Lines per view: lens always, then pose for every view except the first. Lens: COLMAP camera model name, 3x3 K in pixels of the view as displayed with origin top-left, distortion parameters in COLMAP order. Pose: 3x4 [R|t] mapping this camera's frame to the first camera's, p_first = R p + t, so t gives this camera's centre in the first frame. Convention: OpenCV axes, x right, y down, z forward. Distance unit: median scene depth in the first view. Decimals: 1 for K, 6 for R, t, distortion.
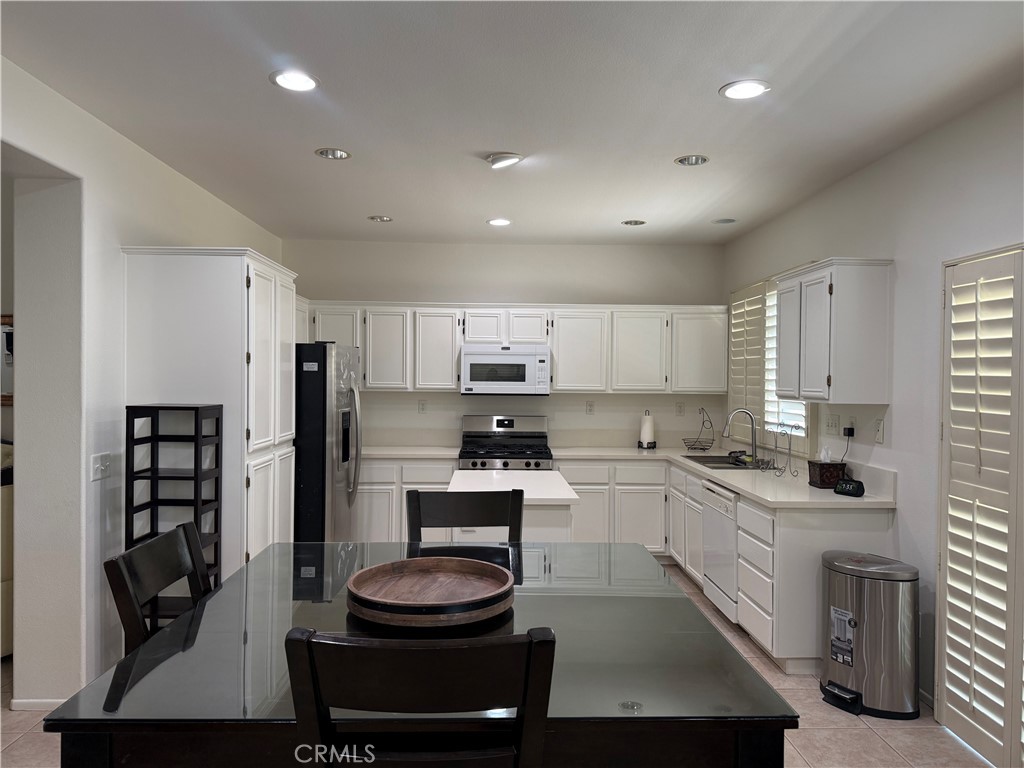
lens RADIAL K [[726.3, 0, 508.6], [0, 726.3, 385.5], [0, 0, 1]] dist [0.073521, -0.003005]
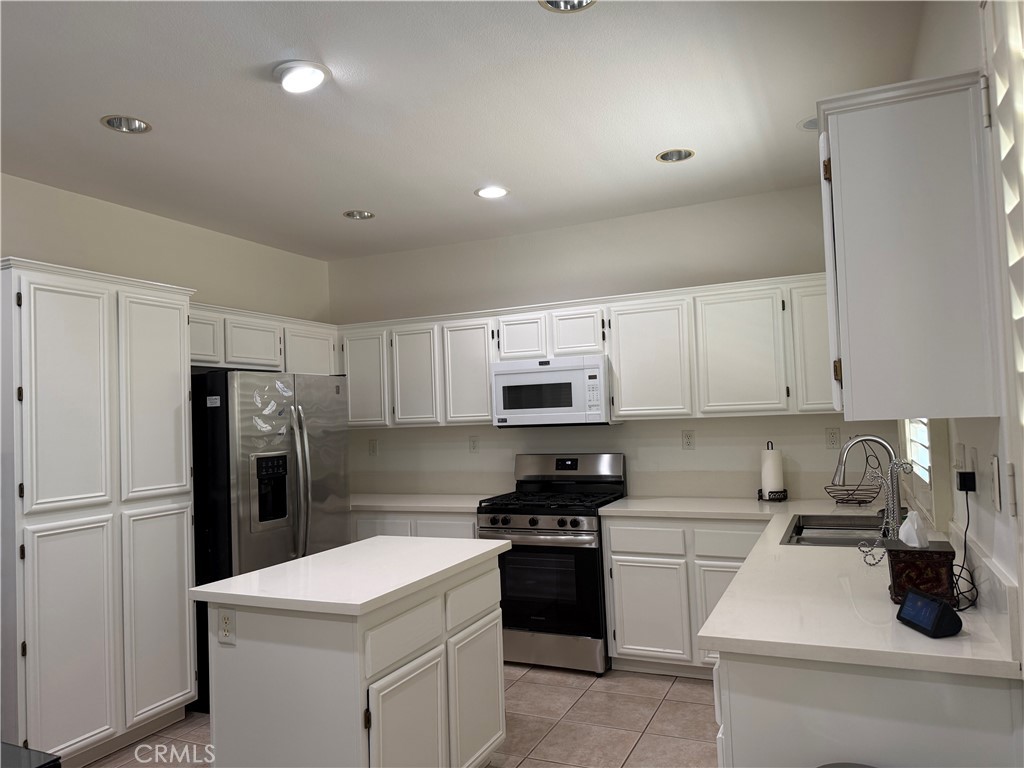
lens RADIAL K [[726.3, 0, 512.1], [0, 726.3, 380.0], [0, 0, 1]] dist [0.073521, -0.003005]
pose [[0.887940, -0.066876, -0.455072, 0.300795], [0.040860, 0.996931, -0.066779, 0.014183], [0.458142, 0.040701, 0.887947, 0.324559]]
